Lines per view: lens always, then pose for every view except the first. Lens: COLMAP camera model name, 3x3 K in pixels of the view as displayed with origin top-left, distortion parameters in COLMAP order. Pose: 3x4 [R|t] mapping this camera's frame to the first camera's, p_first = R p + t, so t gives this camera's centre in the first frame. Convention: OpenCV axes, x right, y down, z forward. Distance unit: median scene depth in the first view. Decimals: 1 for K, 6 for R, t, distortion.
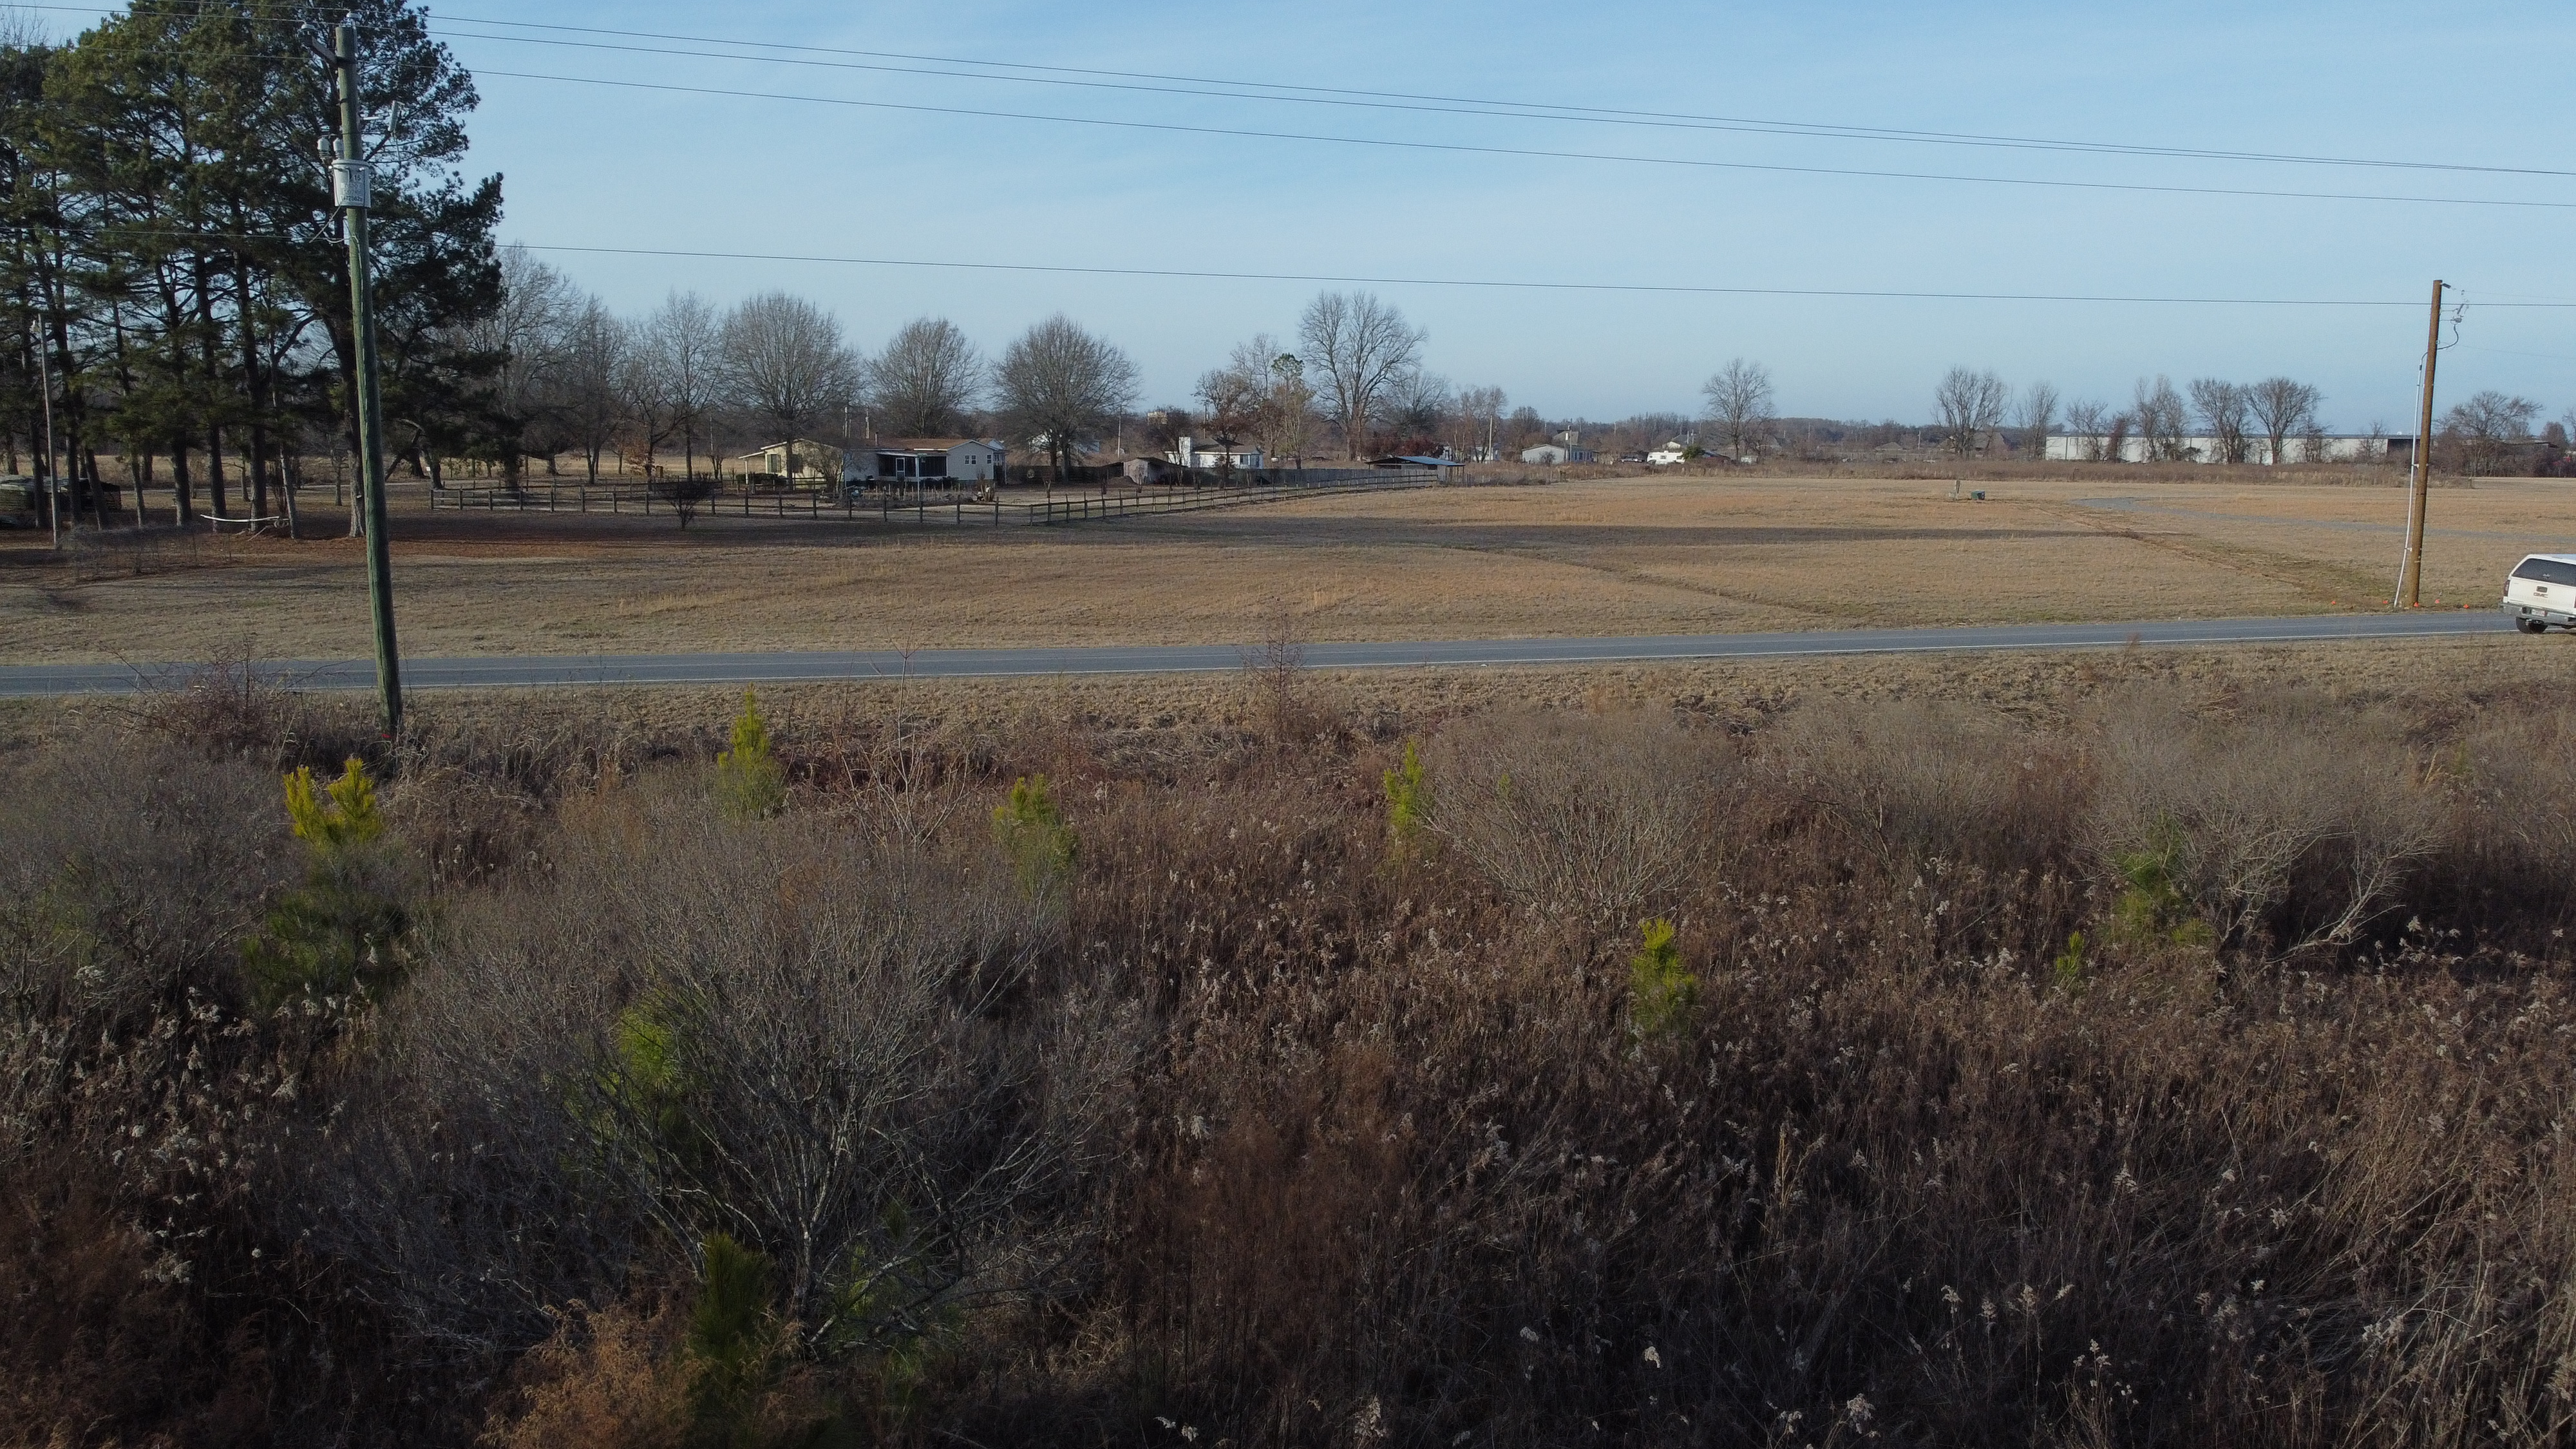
lens RADIAL K [[1942.6, 0, 1285.9], [0, 1942.6, 718.0], [0, 0, 1]] dist [-0.001210, -0.001045]
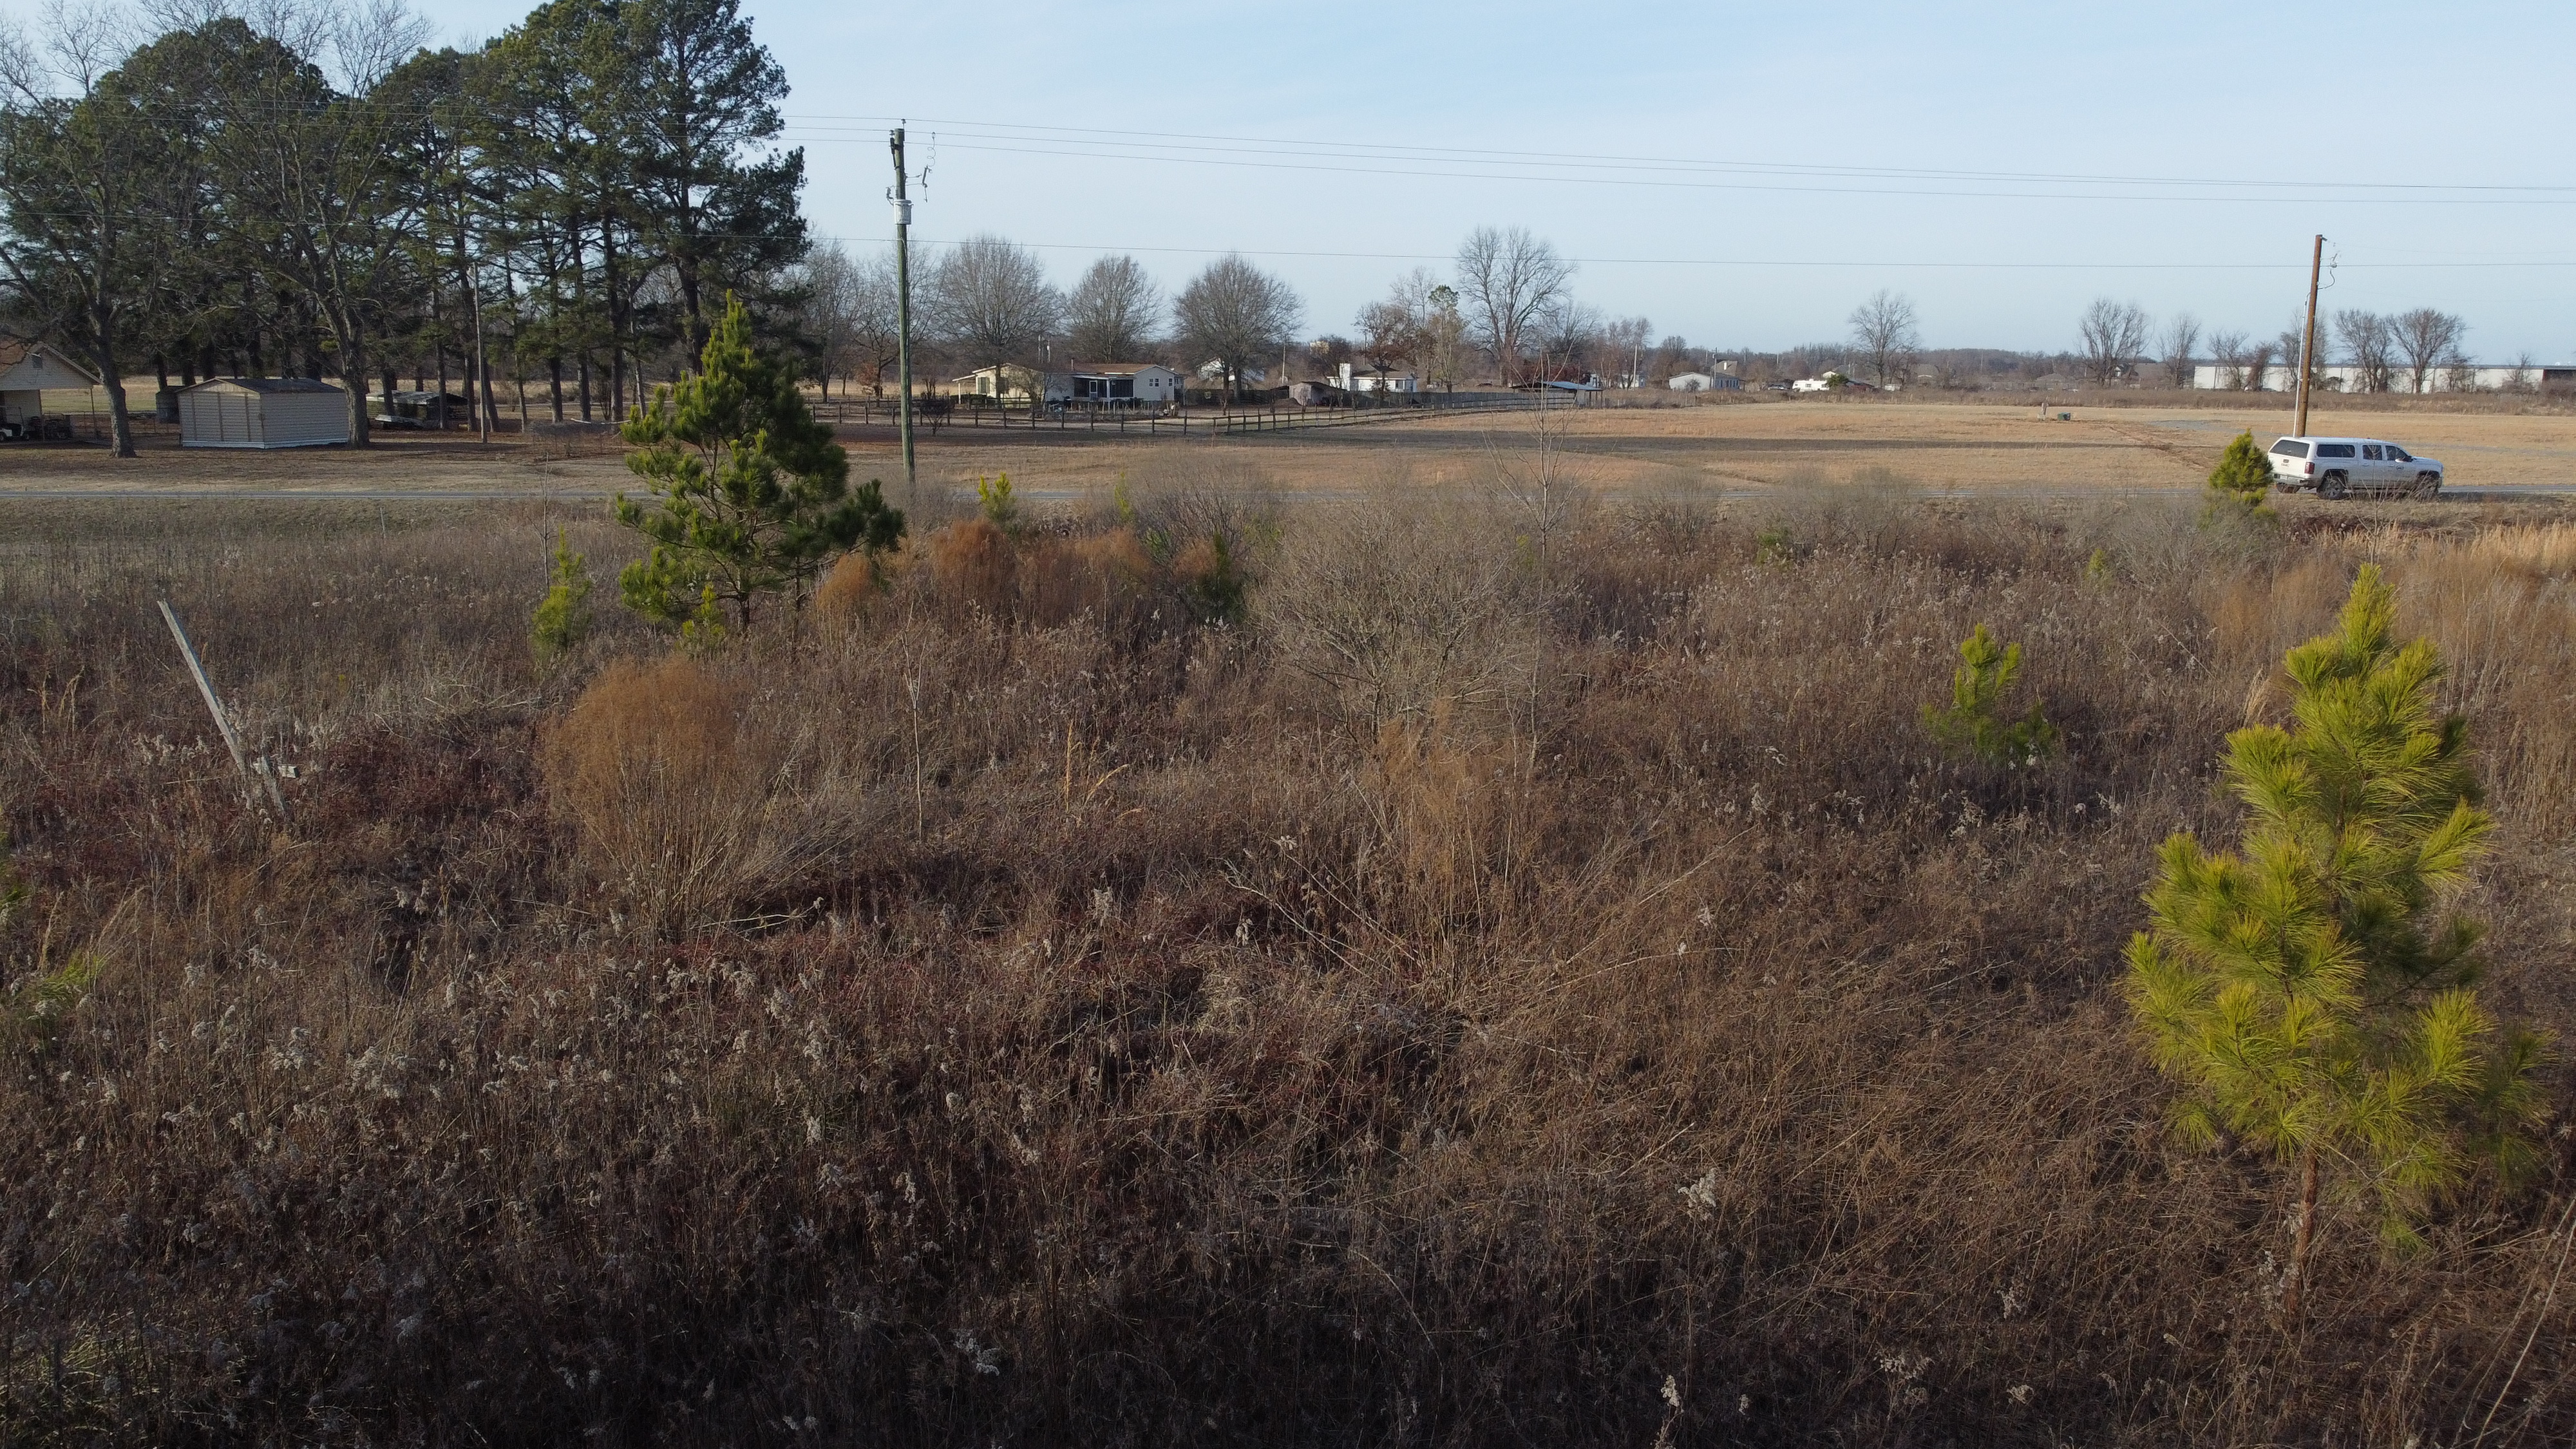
lens RADIAL K [[1944.2, 0, 1288.0], [0, 1944.2, 724.5], [0, 0, 1]] dist [-0.000624, -0.006887]
pose [[0.996710, 0.016268, -0.079403, 0.006337], [-0.013250, 0.999175, 0.038392, 0.017436], [0.079963, -0.037214, 0.996103, -0.103991]]
